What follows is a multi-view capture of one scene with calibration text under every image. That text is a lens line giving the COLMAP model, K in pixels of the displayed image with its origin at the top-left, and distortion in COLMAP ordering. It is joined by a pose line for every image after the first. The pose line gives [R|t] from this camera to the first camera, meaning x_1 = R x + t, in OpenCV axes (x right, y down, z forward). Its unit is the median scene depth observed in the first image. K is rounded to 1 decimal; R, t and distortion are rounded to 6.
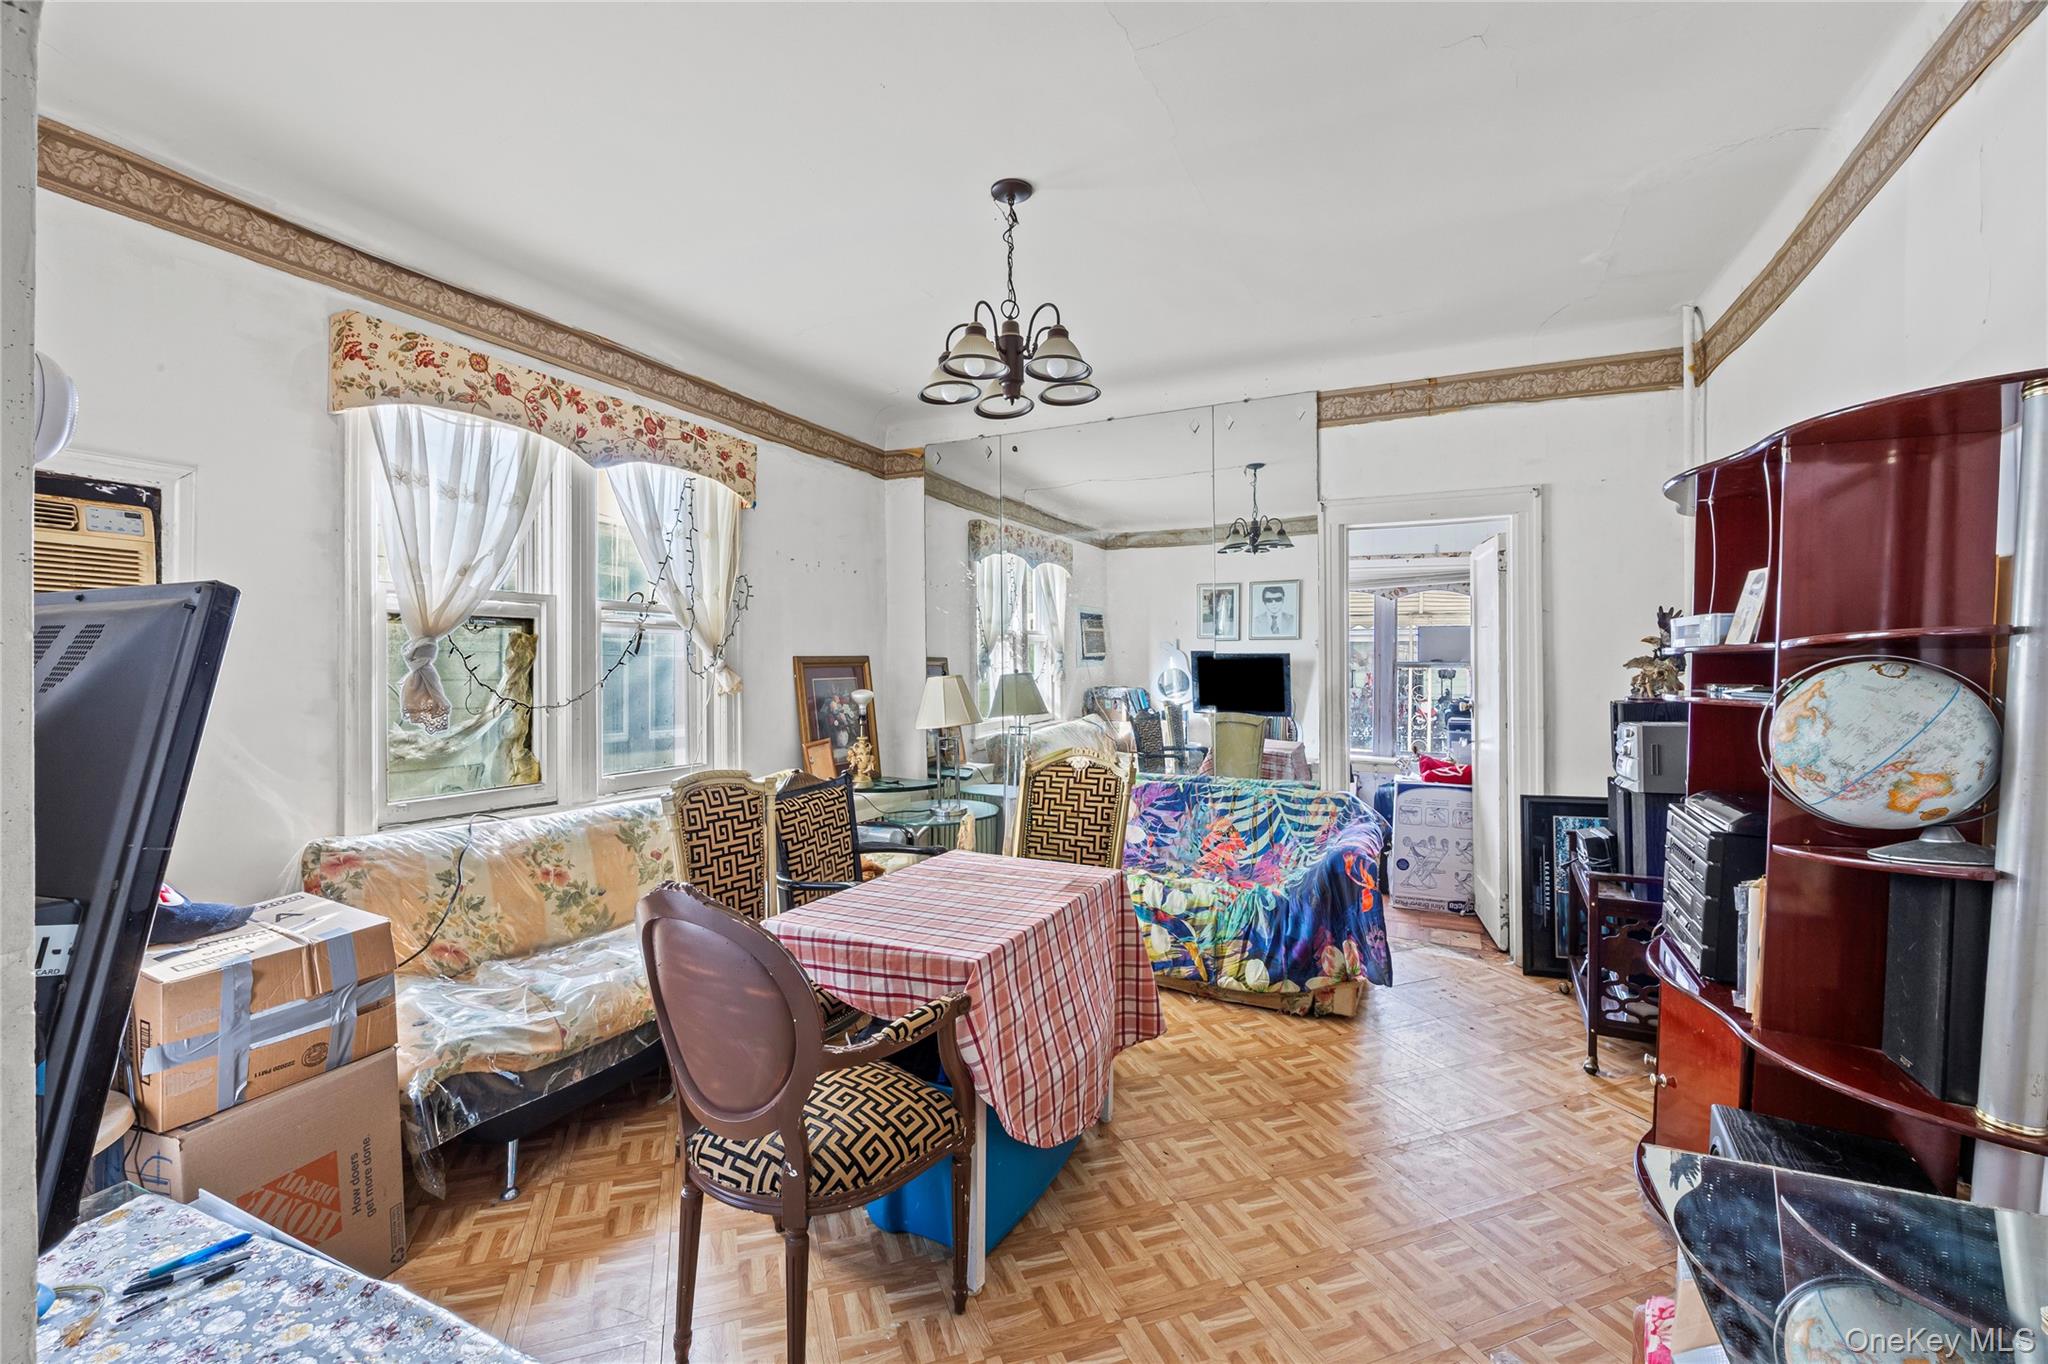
lens RADIAL K [[851.3, 0, 1017.5], [0, 851.3, 679.4], [0, 0, 1]] dist [-0.012816, -0.000700]
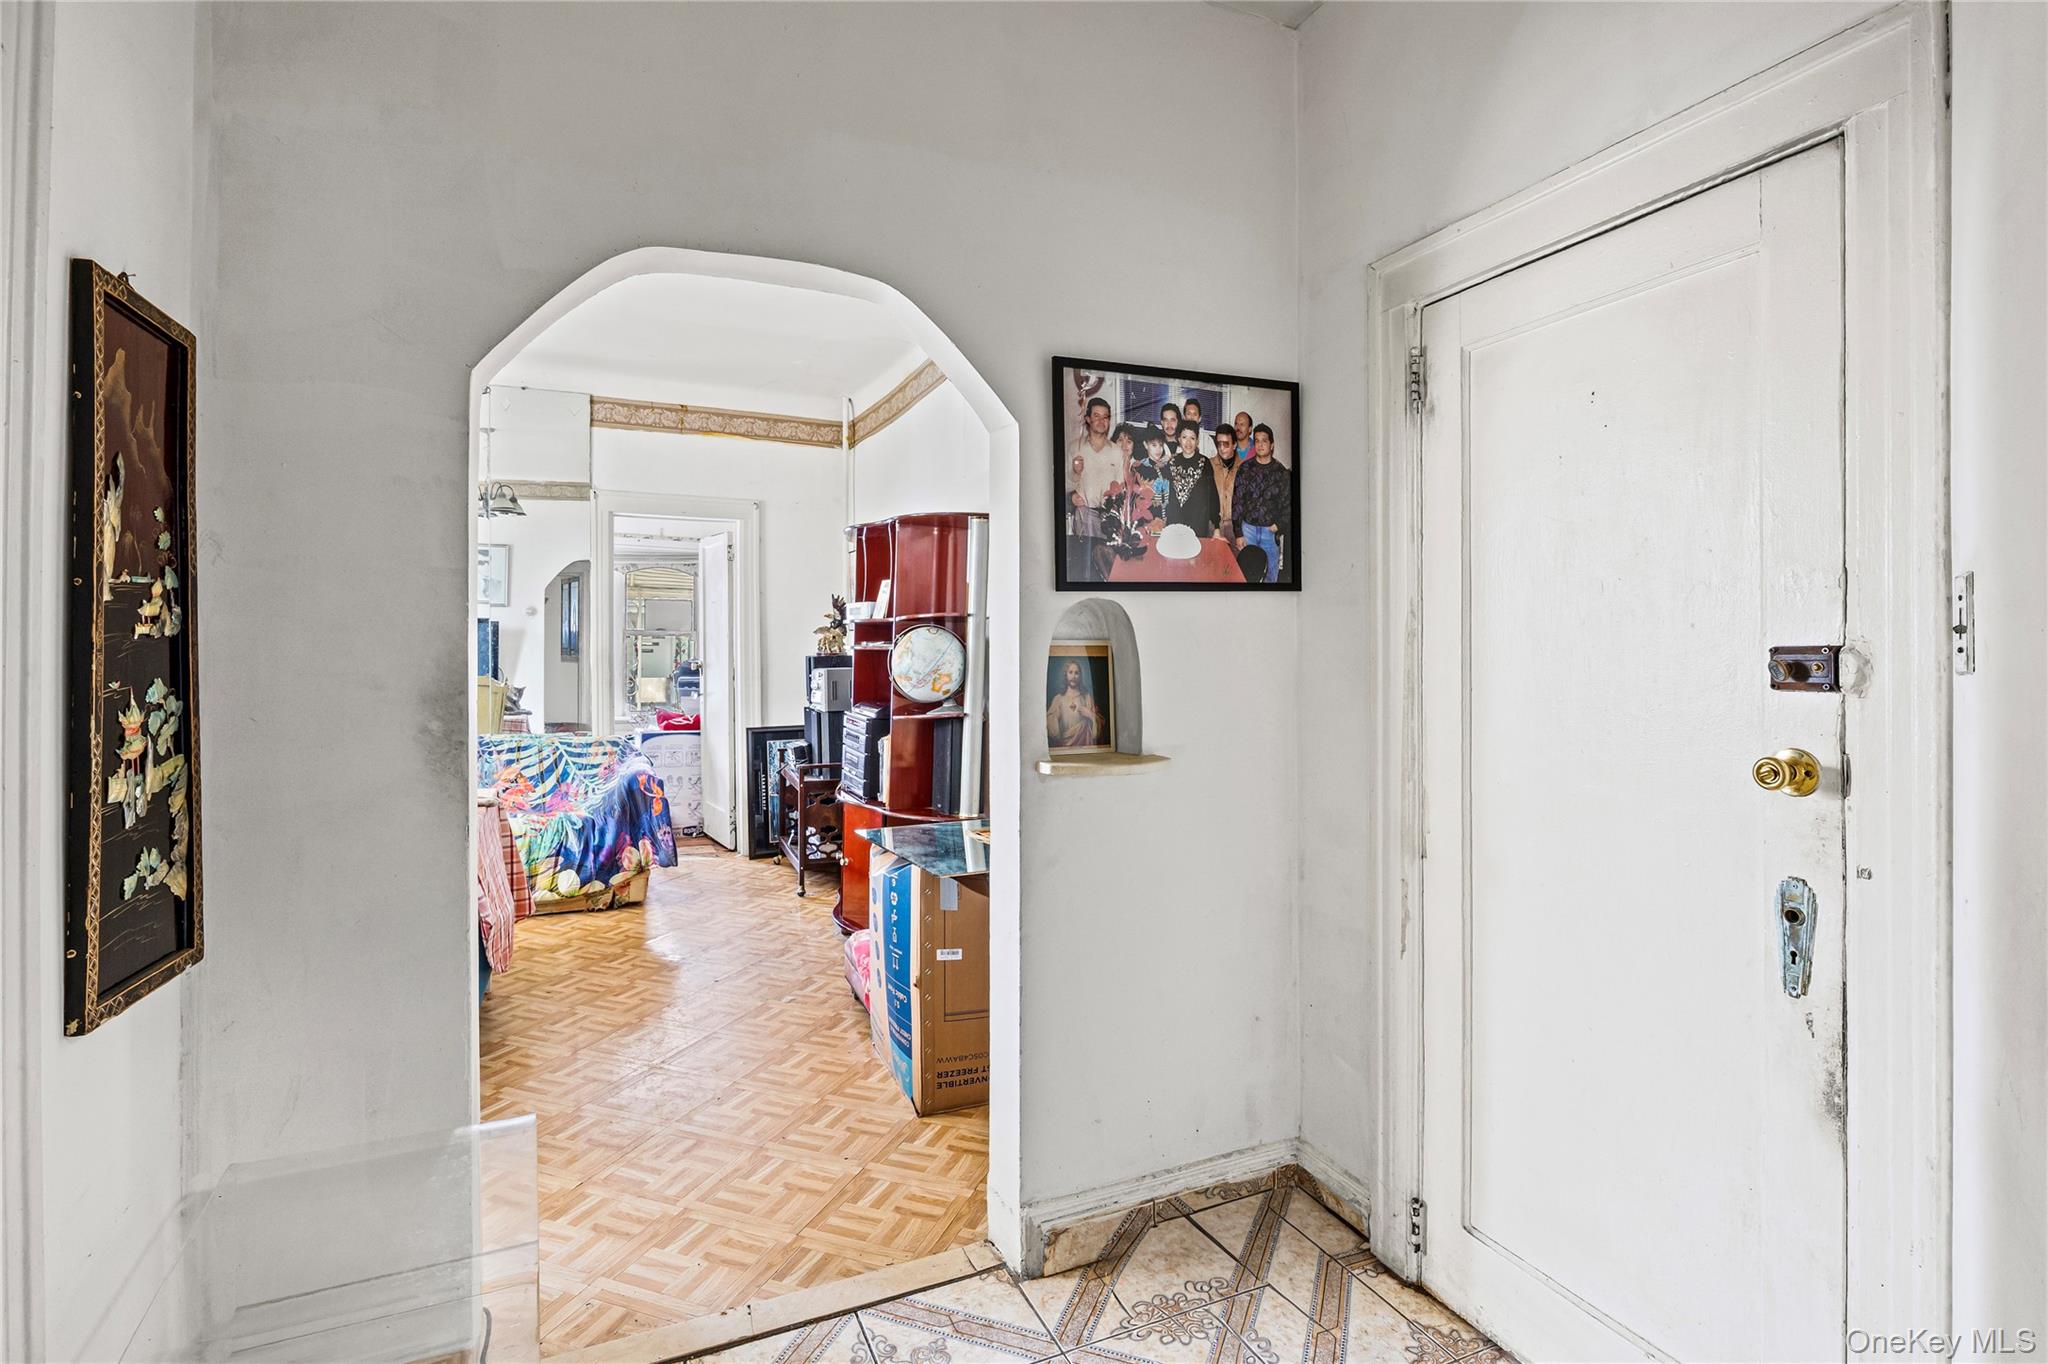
lens RADIAL K [[1026.1, 0, 1023.5], [0, 1026.1, 663.4], [0, 0, 1]] dist [-0.000088, 0.000029]
pose [[0.643481, -0.006926, 0.765431, -0.424439], [0.002924, 0.999974, 0.006590, 0.026929], [-0.765457, -0.002002, 0.643484, -0.445843]]
